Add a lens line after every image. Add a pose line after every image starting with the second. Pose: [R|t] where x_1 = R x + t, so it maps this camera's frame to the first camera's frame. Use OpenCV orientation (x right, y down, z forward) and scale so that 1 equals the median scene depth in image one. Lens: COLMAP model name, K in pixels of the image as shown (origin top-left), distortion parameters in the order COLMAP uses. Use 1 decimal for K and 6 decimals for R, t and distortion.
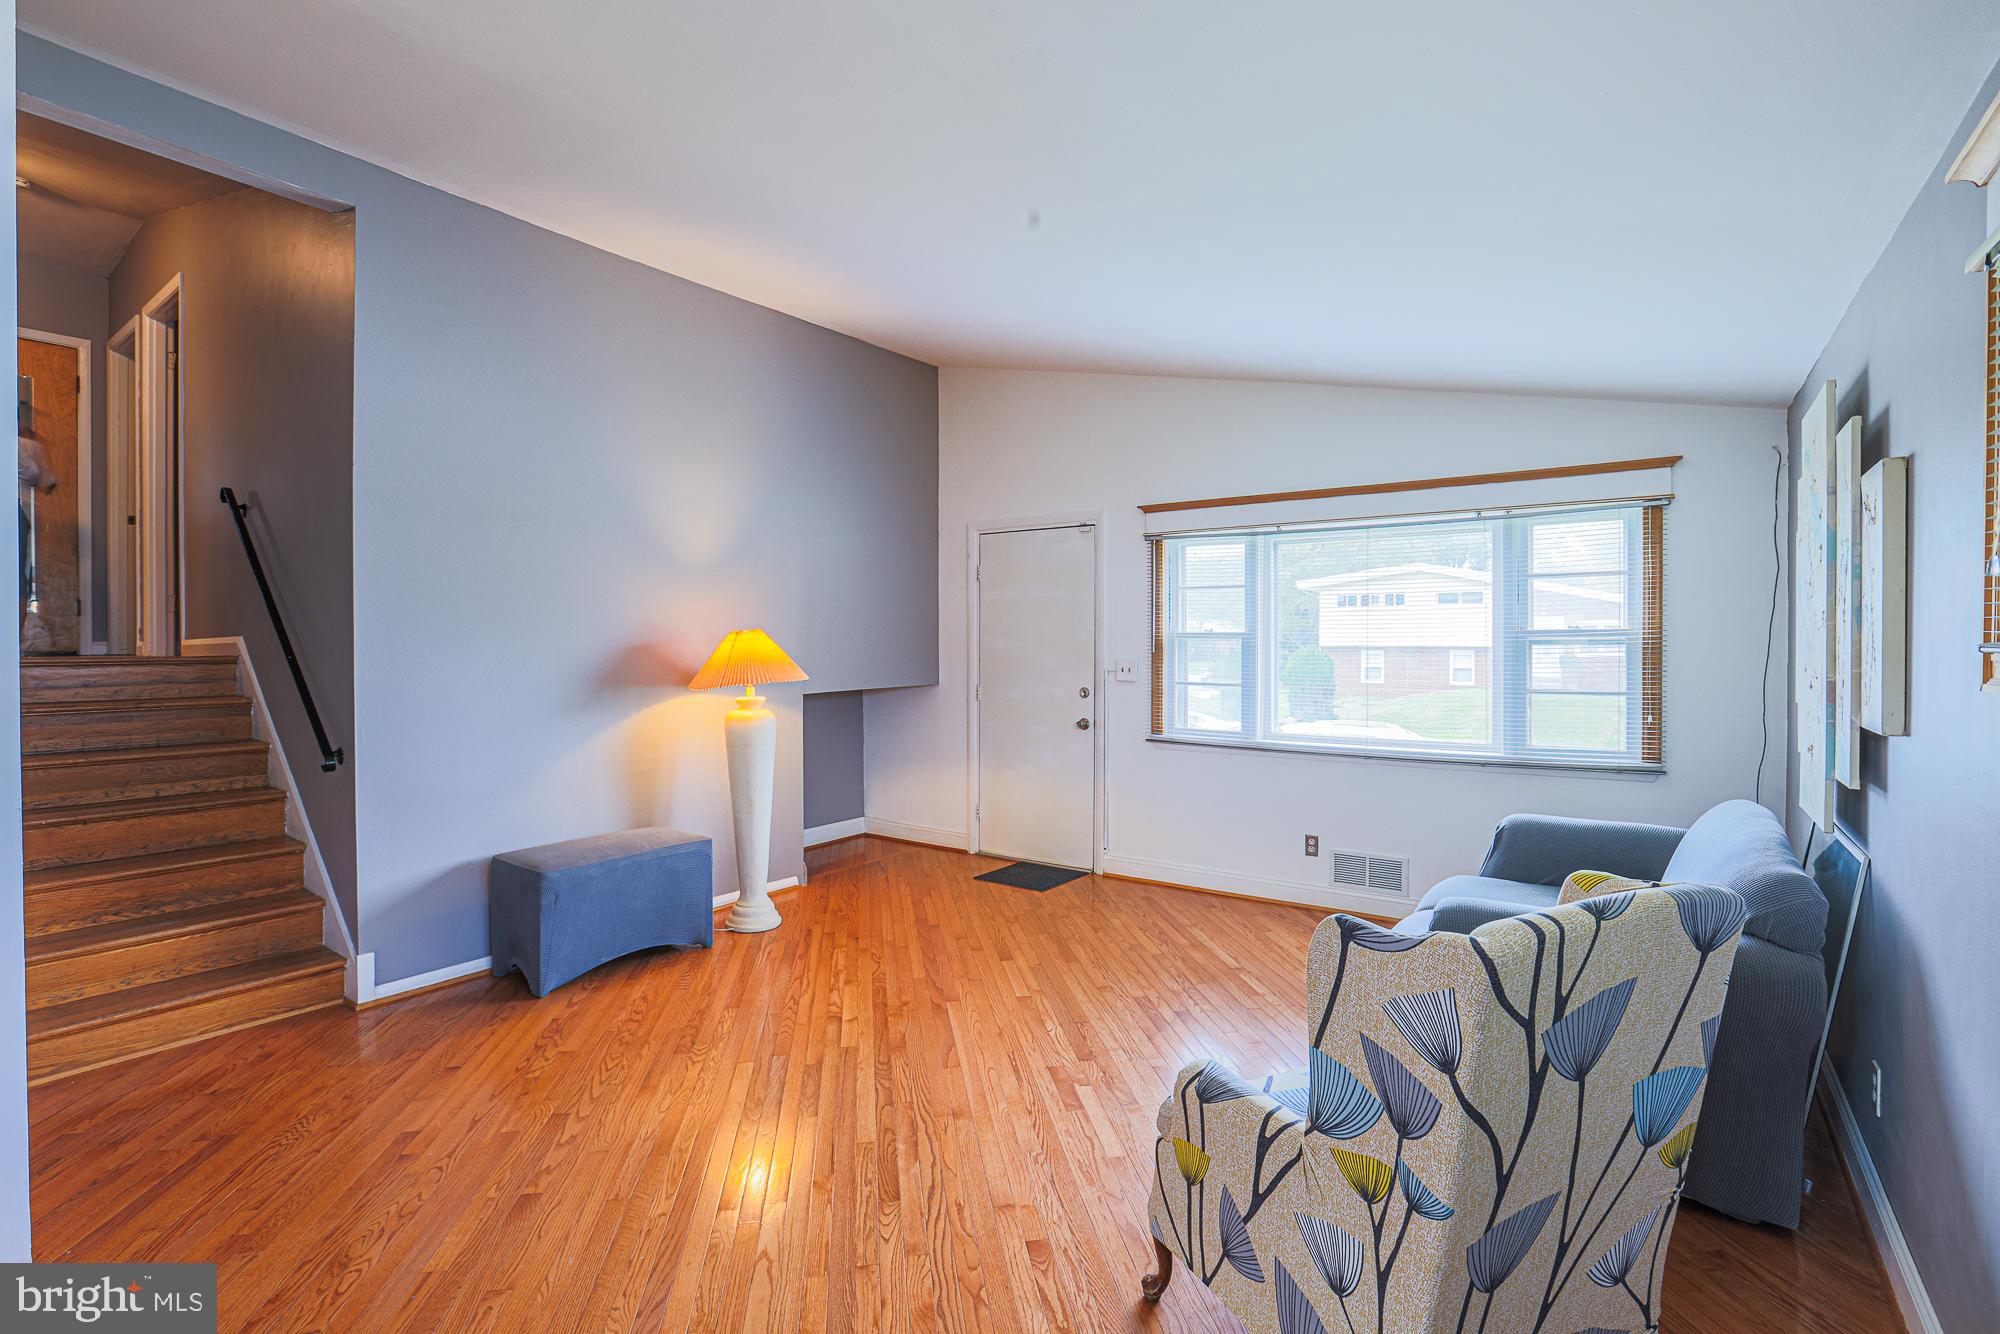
lens RADIAL K [[921.9, 0, 1000.0], [0, 921.9, 667.0], [0, 0, 1]] dist [-0.033092, 0.000077]
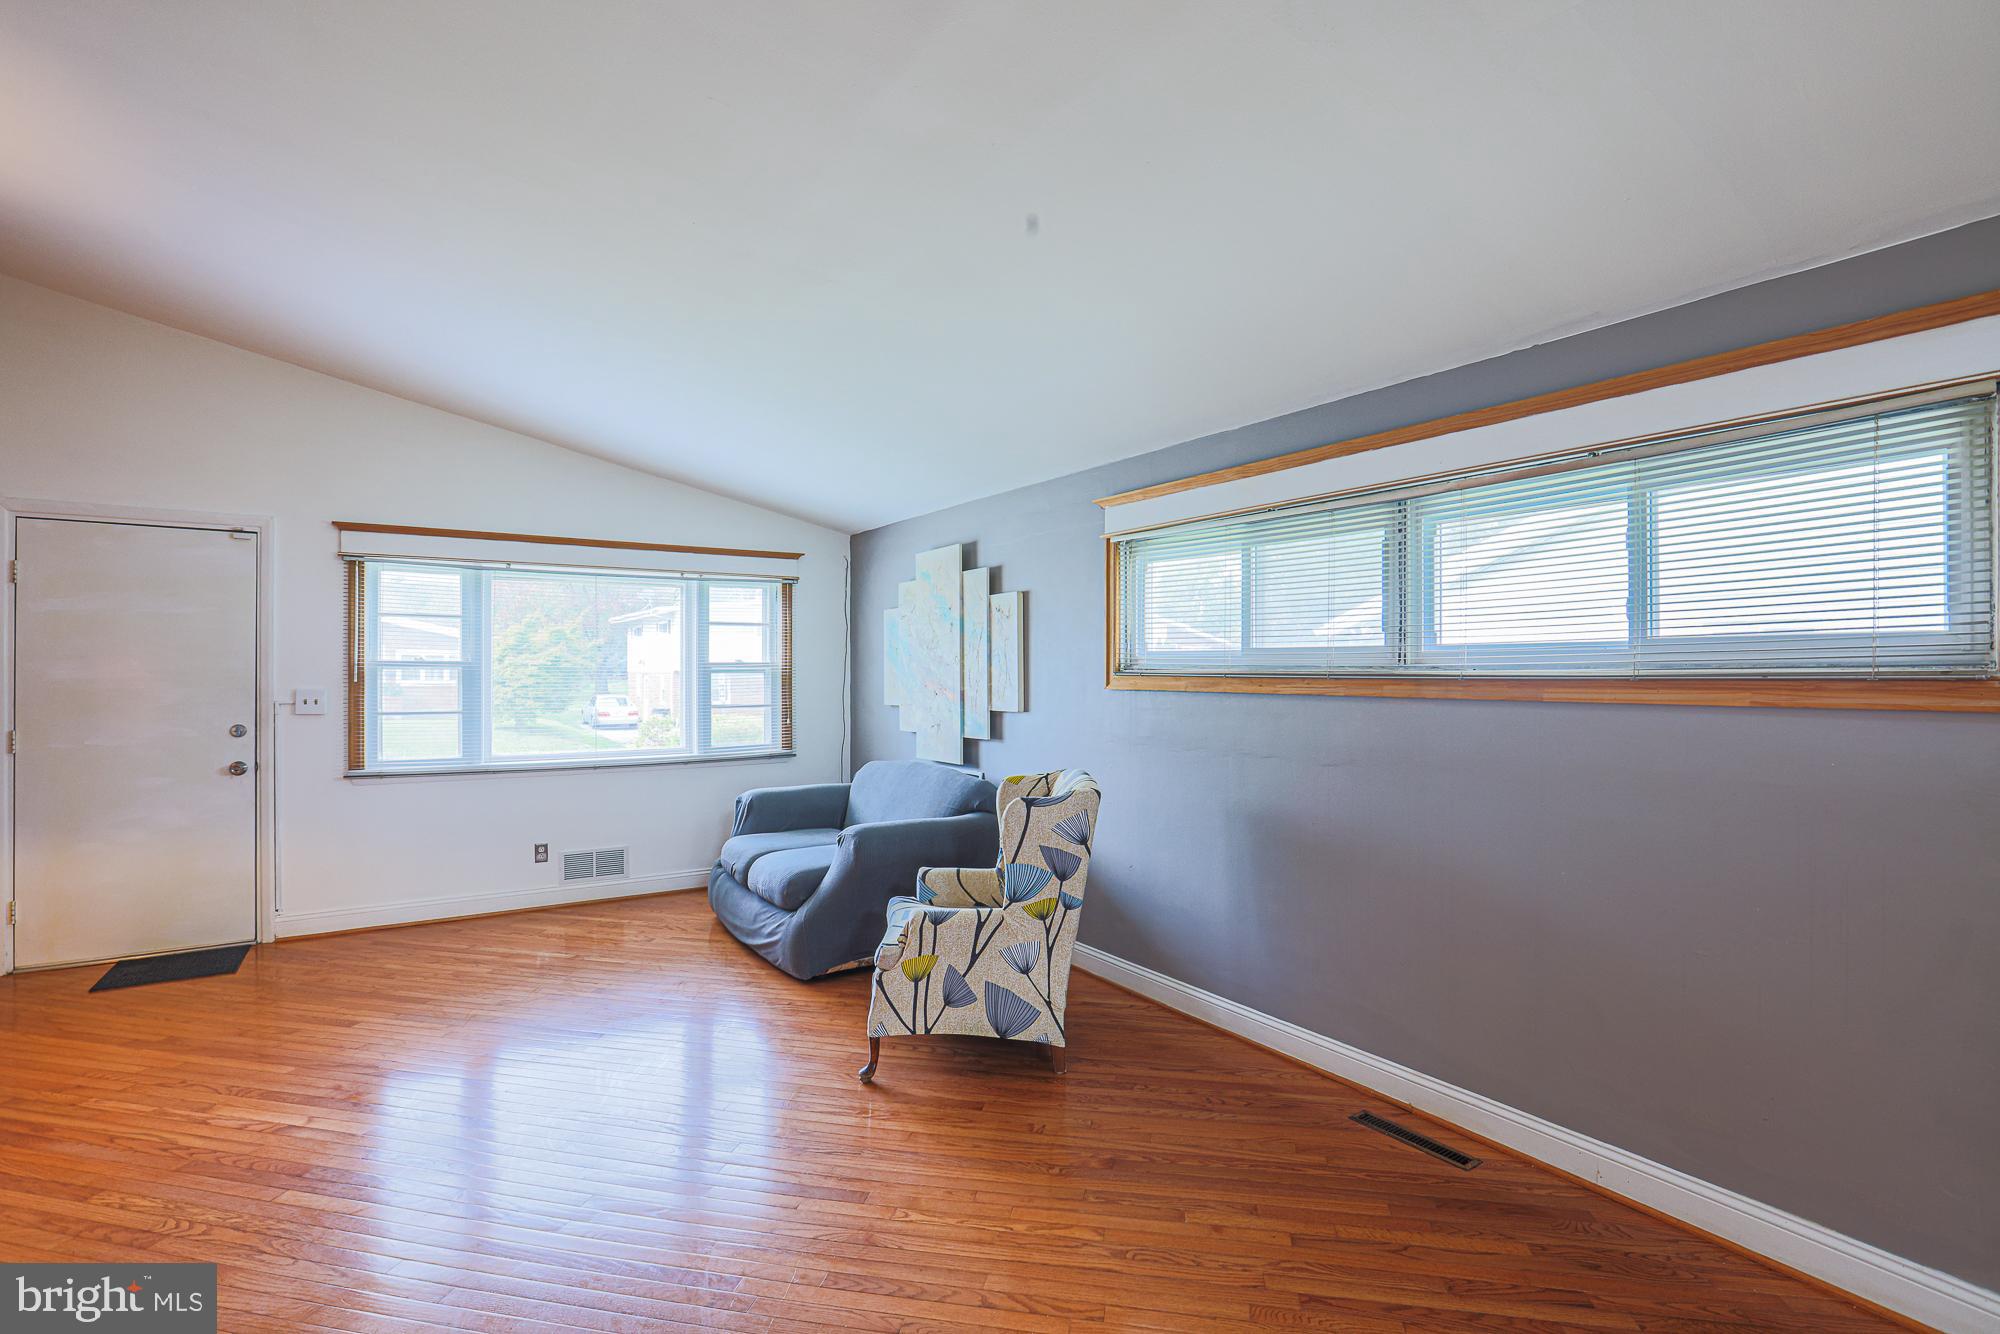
lens RADIAL K [[921.9, 0, 1000.0], [0, 921.9, 667.0], [0, 0, 1]] dist [-0.033092, 0.000077]
pose [[0.376367, 0.004752, 0.926458, -0.498609], [0.022974, 0.999631, -0.014460, -0.002742], [-0.926186, 0.026727, 0.376119, 0.062567]]
